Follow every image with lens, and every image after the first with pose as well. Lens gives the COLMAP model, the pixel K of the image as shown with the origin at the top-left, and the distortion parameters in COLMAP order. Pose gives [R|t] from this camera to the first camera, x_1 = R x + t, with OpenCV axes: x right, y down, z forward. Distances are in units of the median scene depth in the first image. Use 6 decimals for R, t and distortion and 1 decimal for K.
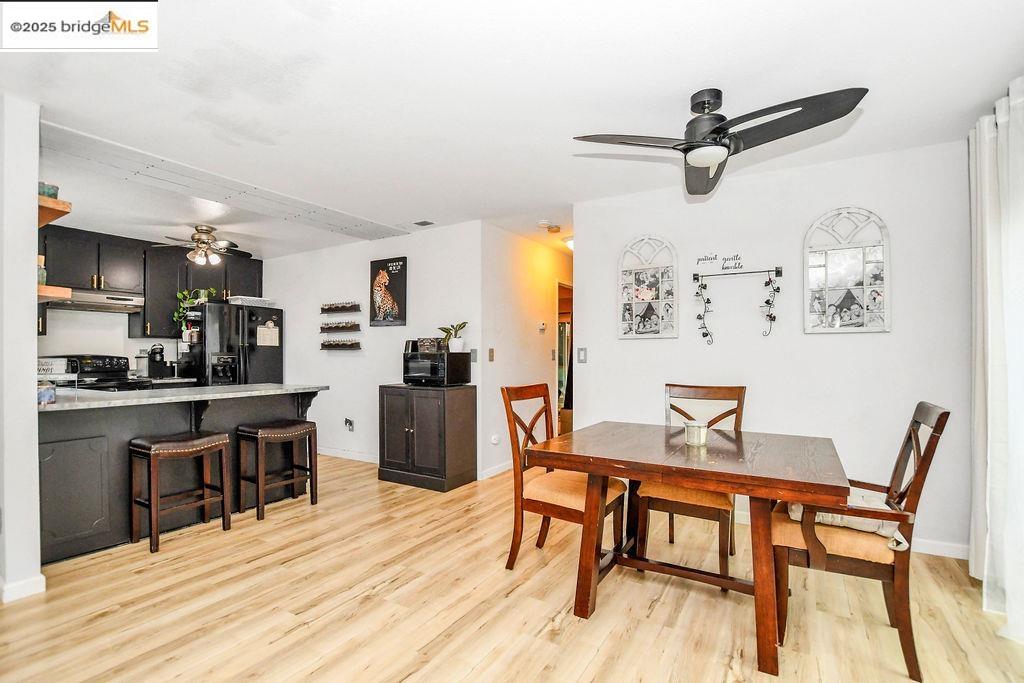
lens RADIAL K [[480.6, 0, 506.6], [0, 480.6, 347.0], [0, 0, 1]] dist [-0.024034, 0.001652]
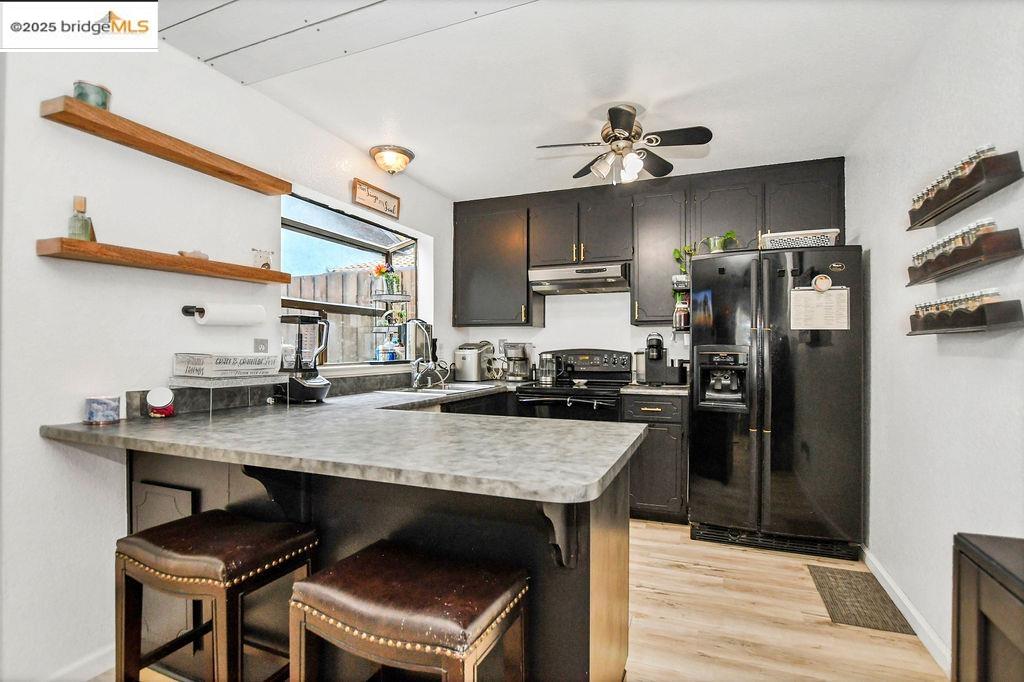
lens RADIAL K [[480.6, 0, 518.7], [0, 480.6, 346.6], [0, 0, 1]] dist [-0.024034, 0.001652]
pose [[0.180923, -0.005161, -0.983484, -0.138786], [0.016441, 0.999862, -0.002223, 0.013348], [0.983360, -0.015767, 0.180983, 0.853235]]
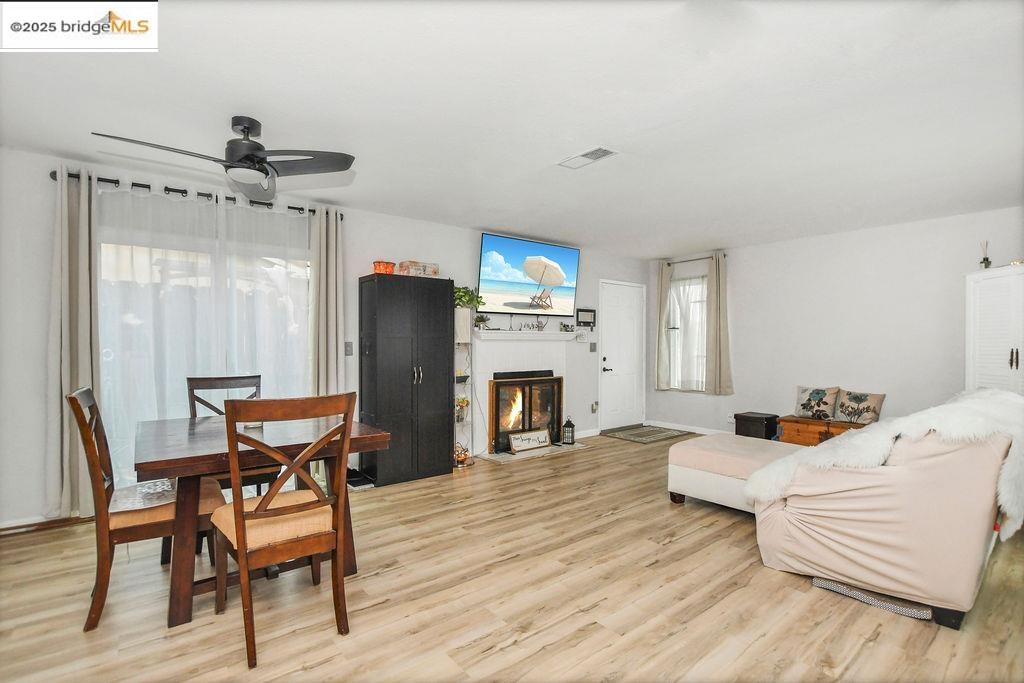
lens RADIAL K [[480.6, 0, 519.5], [0, 480.6, 340.7], [0, 0, 1]] dist [-0.024034, 0.001652]
pose [[-0.945829, -0.003176, 0.324649, -0.299489], [-0.011281, 0.999670, -0.023088, 0.009189], [-0.324468, -0.025500, -0.945553, 0.973733]]
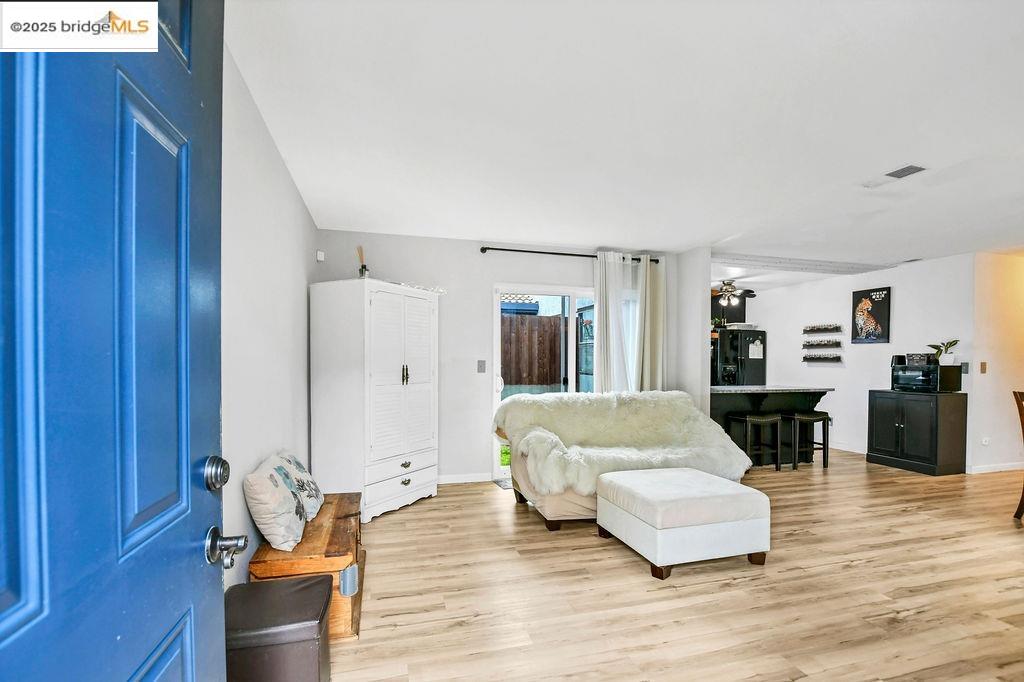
lens RADIAL K [[480.6, 0, 519.0], [0, 480.6, 368.5], [0, 0, 1]] dist [-0.024034, 0.001652]
pose [[0.729466, 0.013736, -0.683879, -0.079132], [0.008382, 0.999544, 0.029017, -0.024972], [0.683965, -0.026900, 0.729018, -0.626162]]
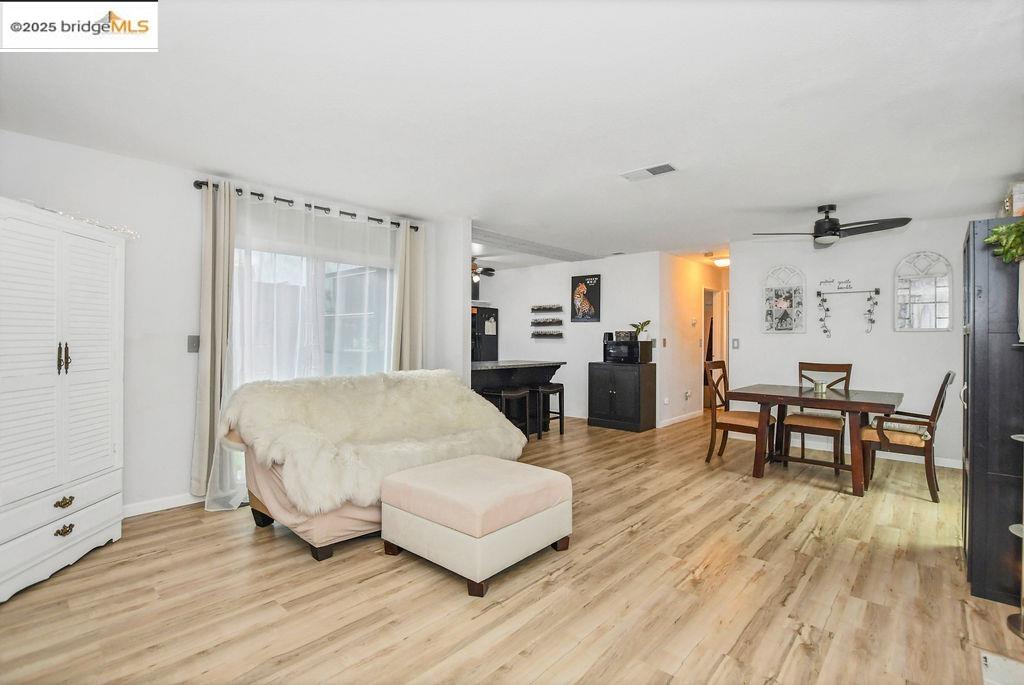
lens RADIAL K [[481.7, 0, 506.1], [0, 481.7, 334.2], [0, 0, 1]] dist [-0.027251, 0.002985]
pose [[0.981511, 0.003007, -0.191383, -0.238567], [-0.001424, 0.999964, 0.008409, -0.021544], [0.191401, -0.007981, 0.981479, -0.557292]]
